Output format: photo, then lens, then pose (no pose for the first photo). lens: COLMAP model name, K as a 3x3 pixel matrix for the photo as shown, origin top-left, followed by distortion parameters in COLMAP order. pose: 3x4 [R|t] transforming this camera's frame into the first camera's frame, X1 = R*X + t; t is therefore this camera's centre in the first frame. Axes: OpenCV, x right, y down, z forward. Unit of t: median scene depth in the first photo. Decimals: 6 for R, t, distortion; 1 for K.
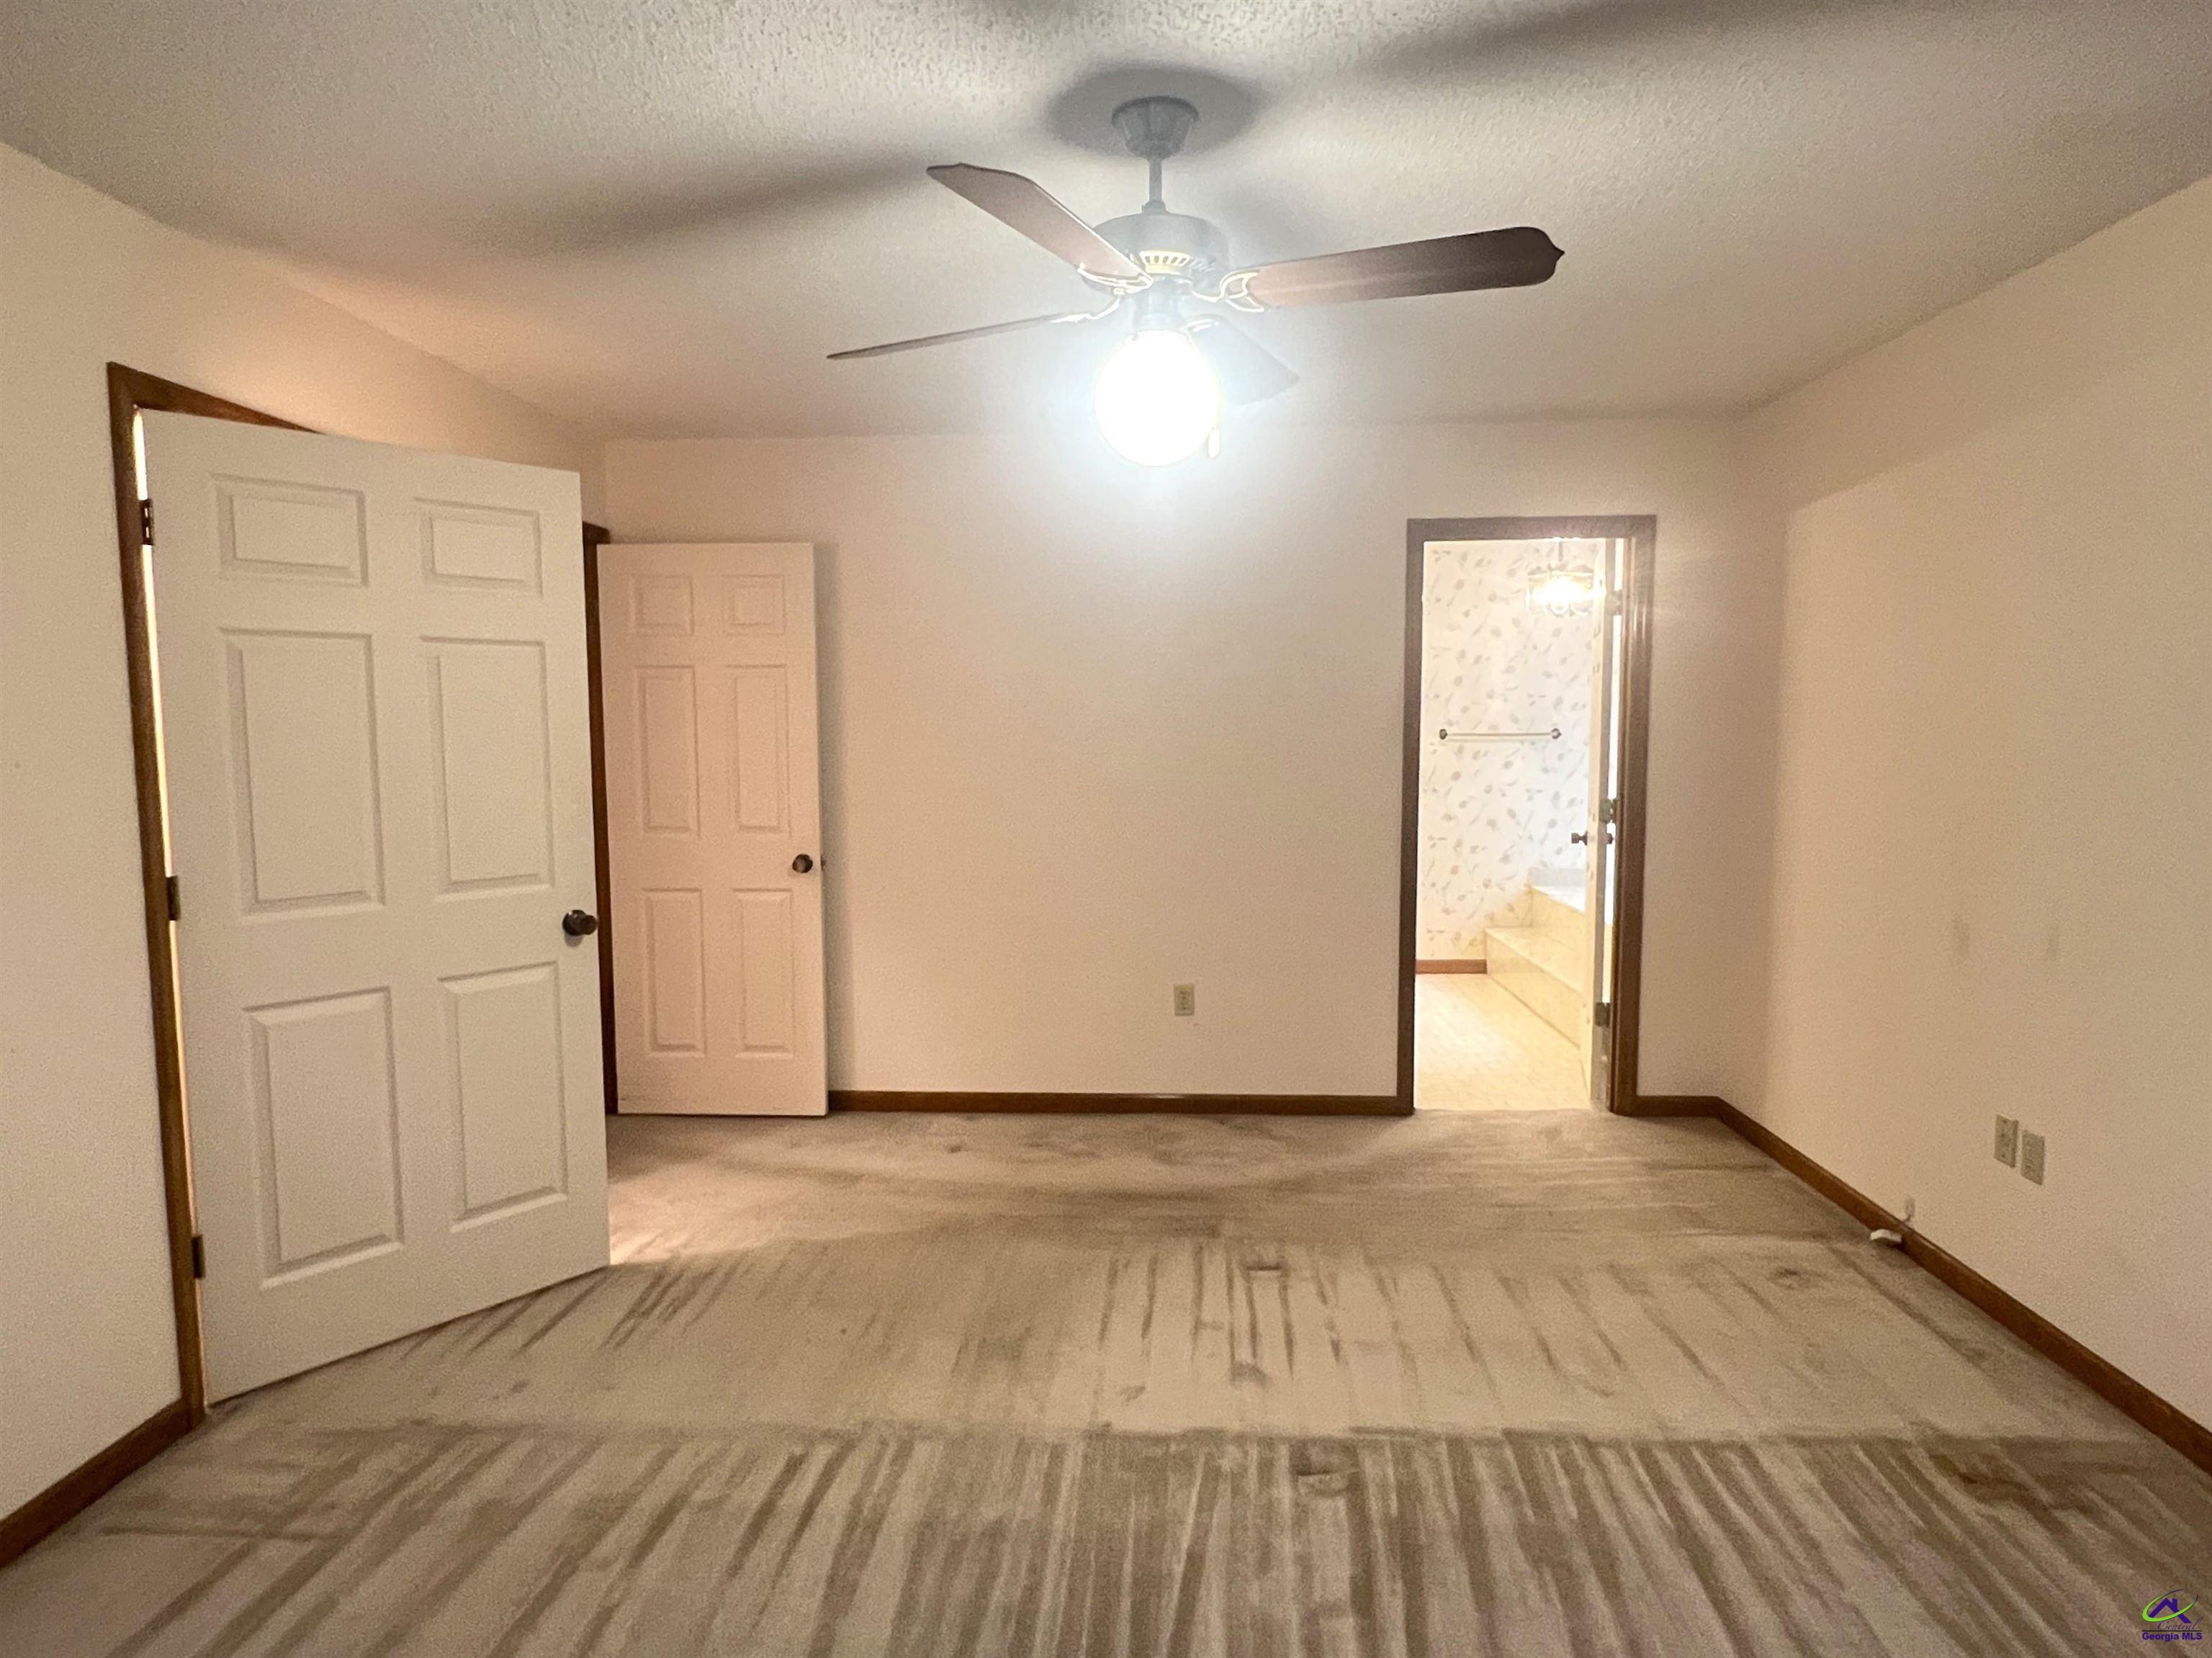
lens RADIAL K [[1338.5, 0, 1097.7], [0, 1338.5, 831.7], [0, 0, 1]] dist [0.000950, 0.000138]
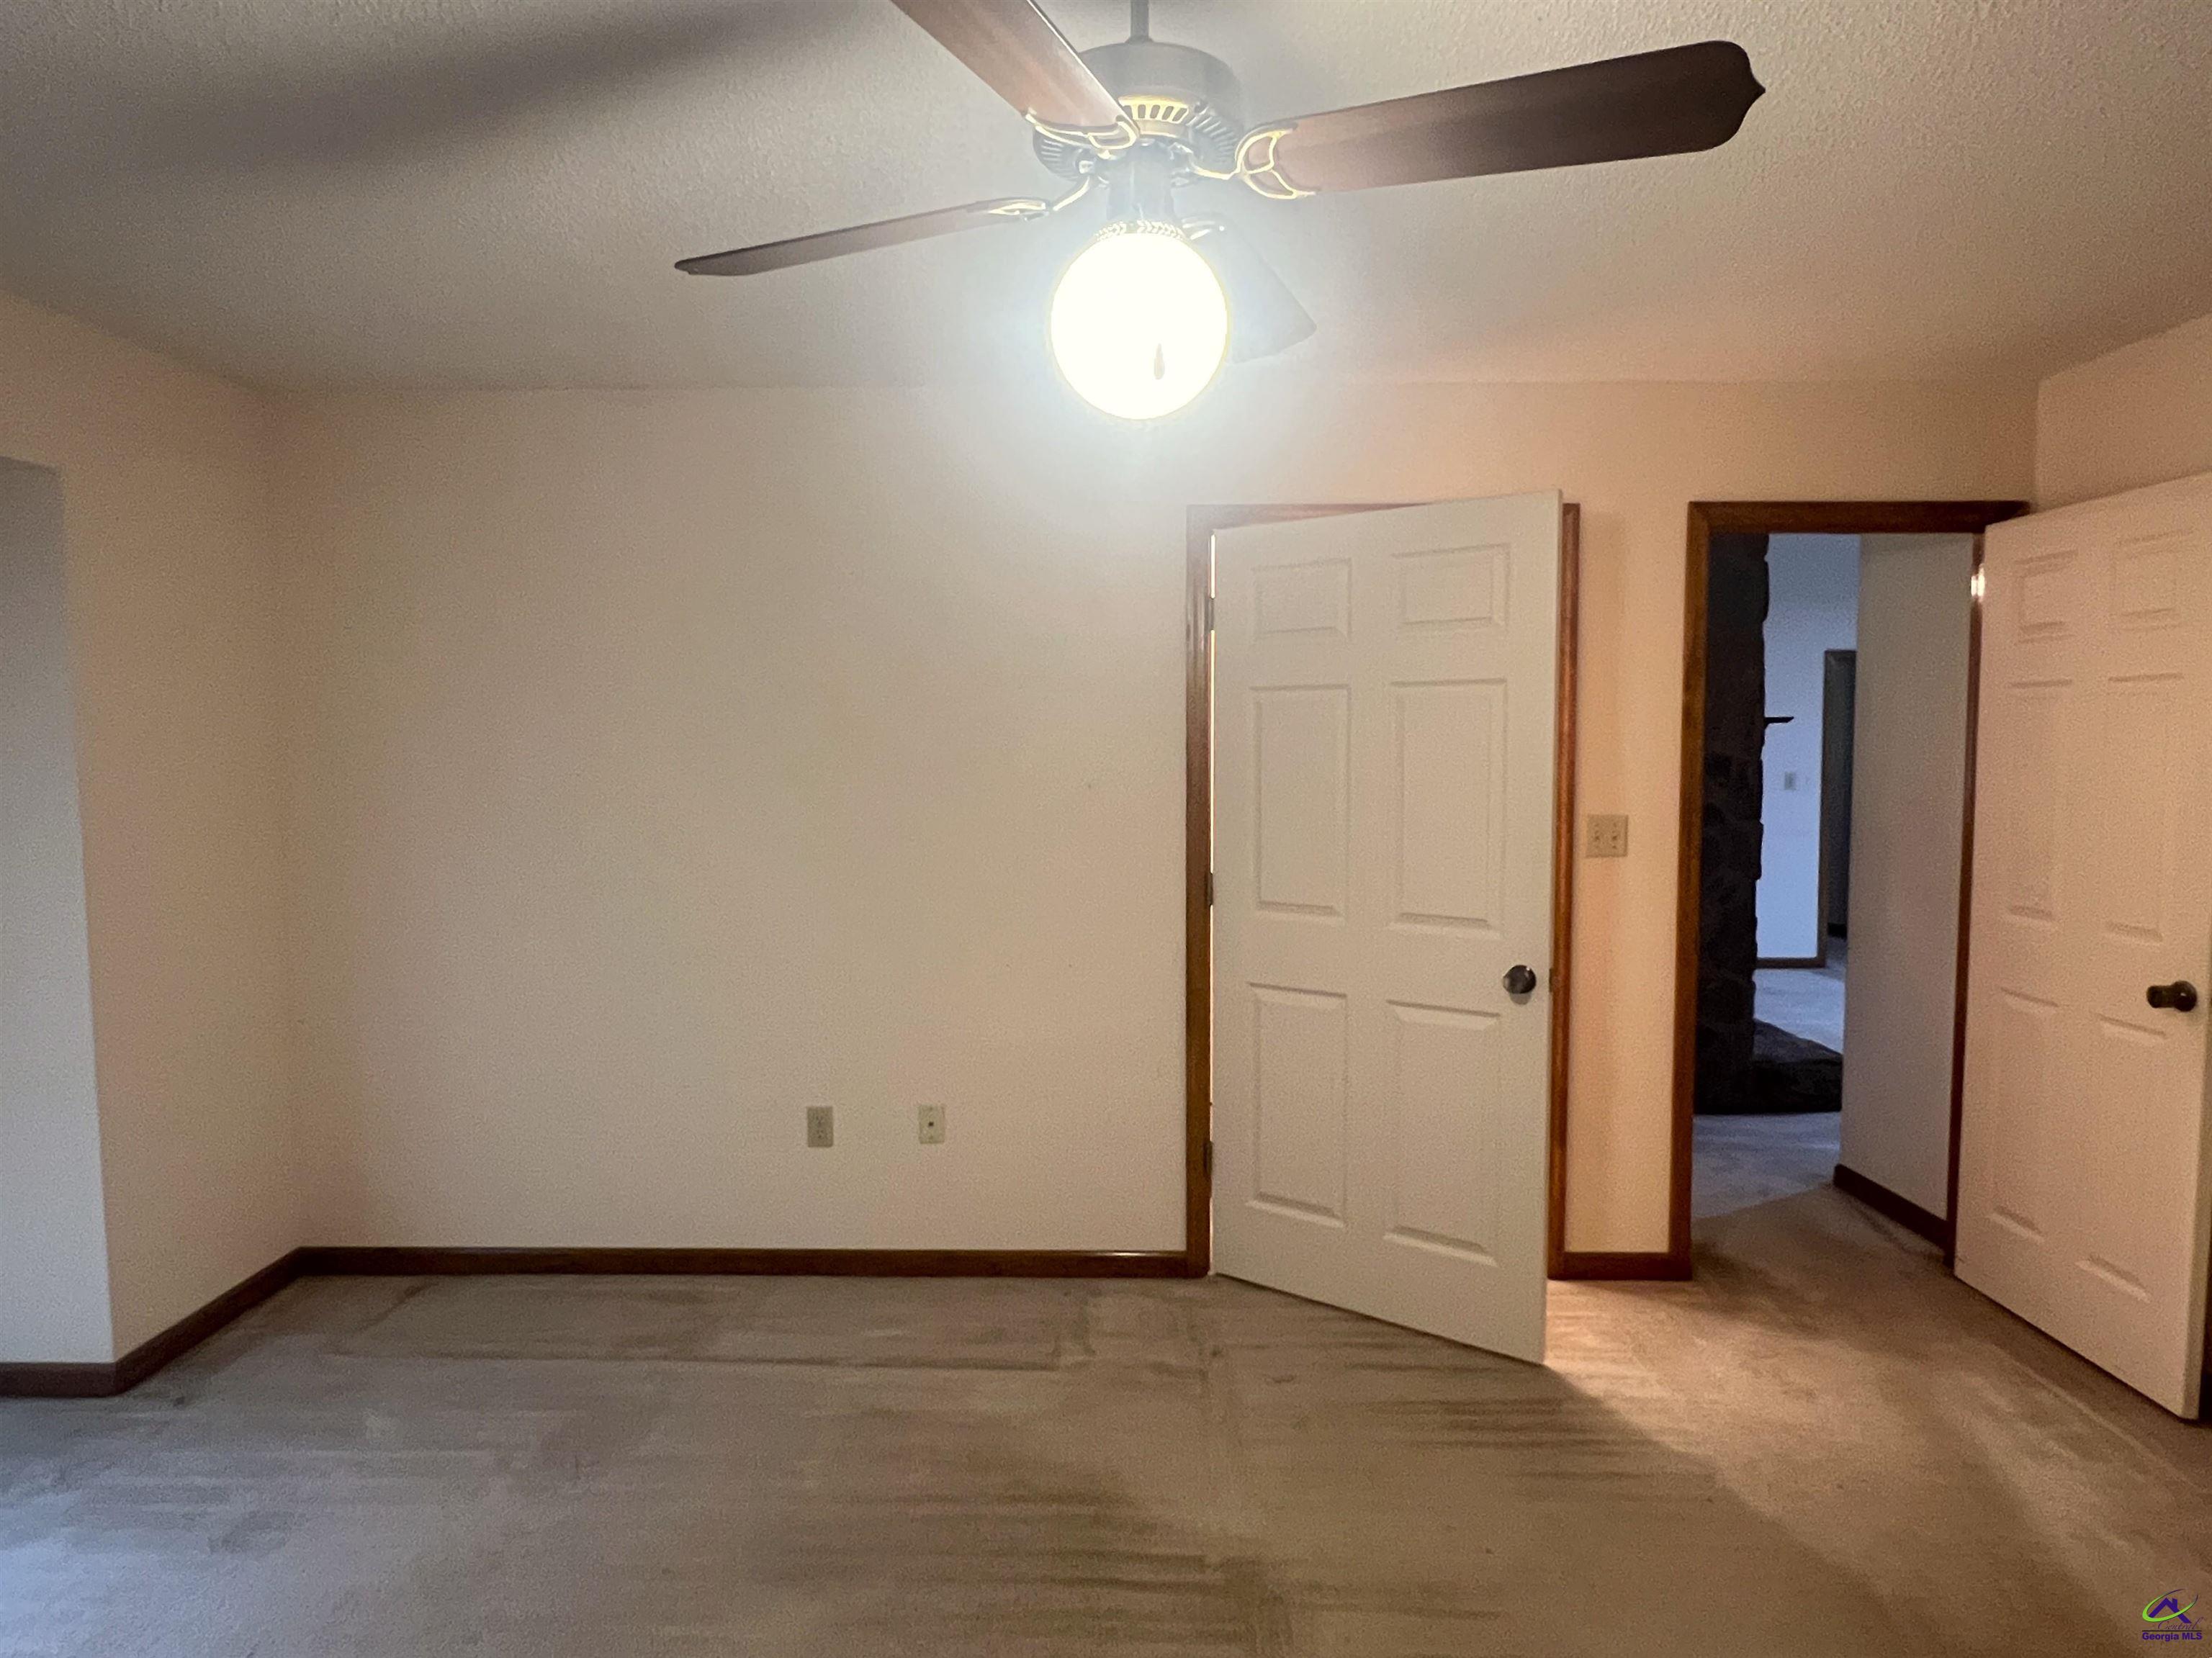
lens RADIAL K [[1338.5, 0, 1097.7], [0, 1338.5, 831.7], [0, 0, 1]] dist [0.000950, 0.000138]
pose [[0.014804, 0.069013, -0.997506, 0.555579], [-0.081751, 0.994359, 0.067582, -0.076719], [0.996543, 0.080547, 0.020363, 0.722388]]
